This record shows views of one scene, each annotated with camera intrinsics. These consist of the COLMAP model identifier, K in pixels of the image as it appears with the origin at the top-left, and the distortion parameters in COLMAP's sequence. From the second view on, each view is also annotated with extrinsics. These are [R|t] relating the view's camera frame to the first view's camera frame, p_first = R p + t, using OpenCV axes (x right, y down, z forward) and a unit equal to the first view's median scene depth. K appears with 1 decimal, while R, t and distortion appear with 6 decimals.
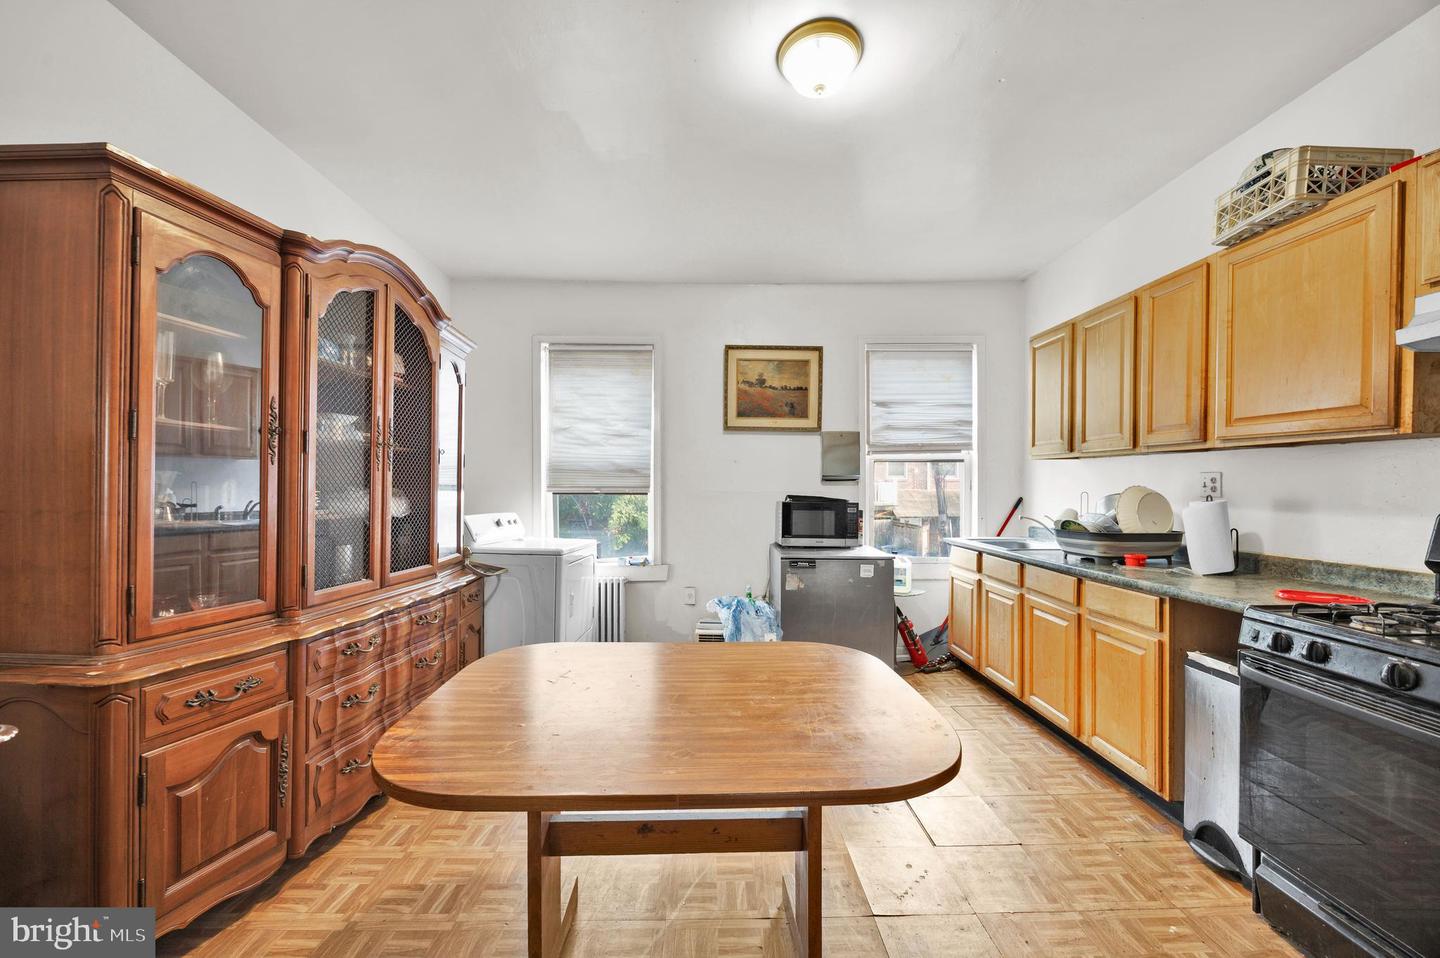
lens RADIAL K [[983.5, 0, 720.0], [0, 983.5, 479.0], [0, 0, 1]] dist [-0.004146, 0.000190]
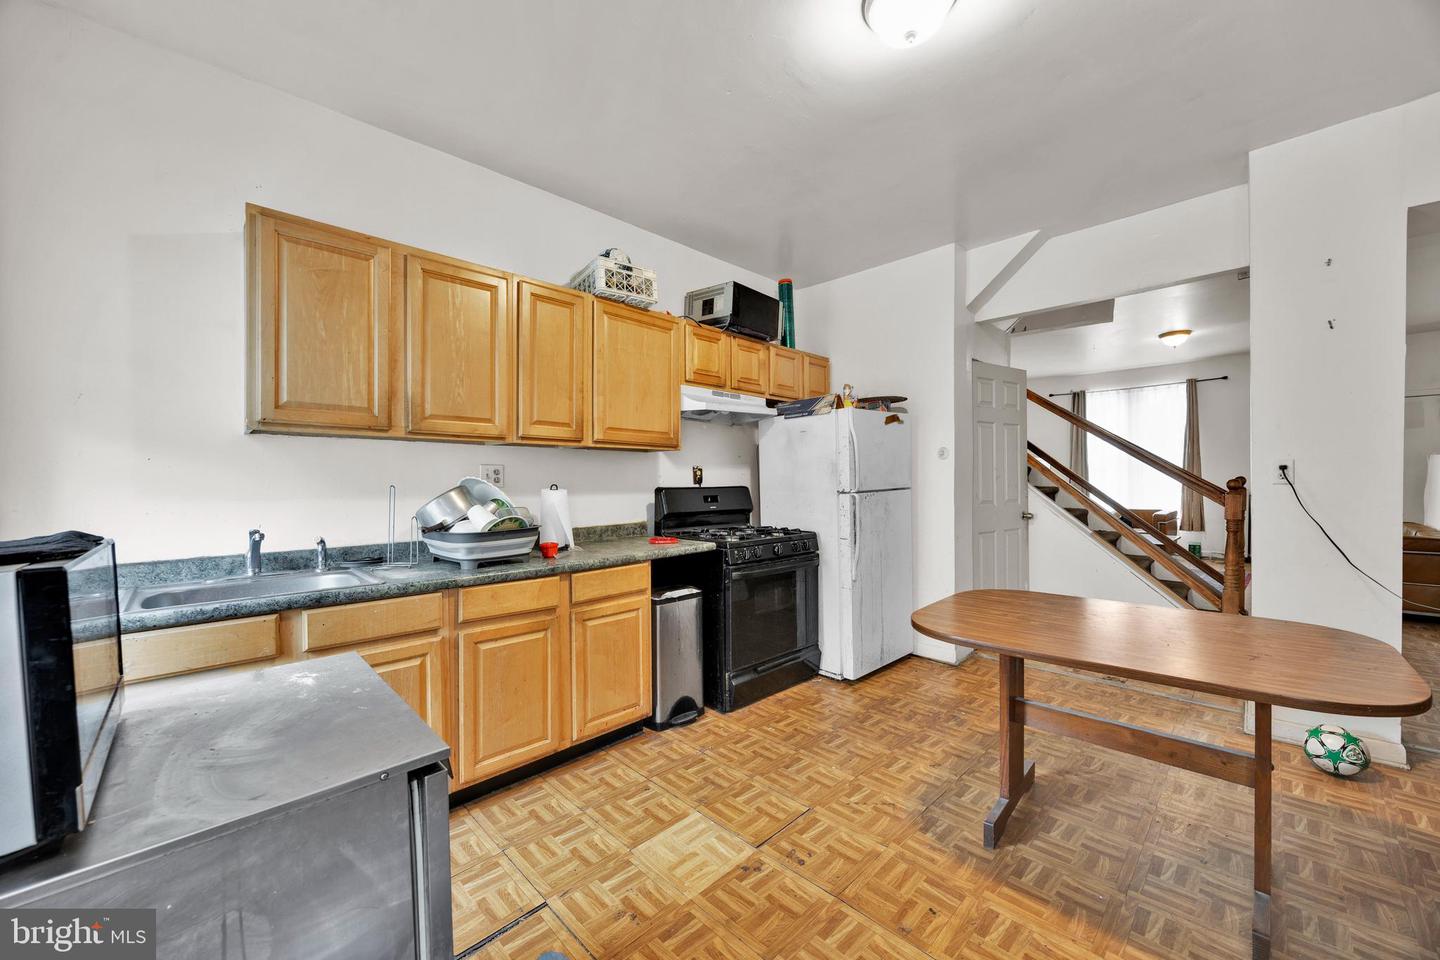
lens RADIAL K [[558.3, 0, 718.1], [0, 558.3, 490.2], [0, 0, 1]] dist [-0.010157, 0.000165]
pose [[-0.735760, -0.009572, 0.677175, -0.106125], [0.003502, 0.999833, 0.017938, 0.012255], [-0.677234, 0.015569, -0.735603, 1.388735]]
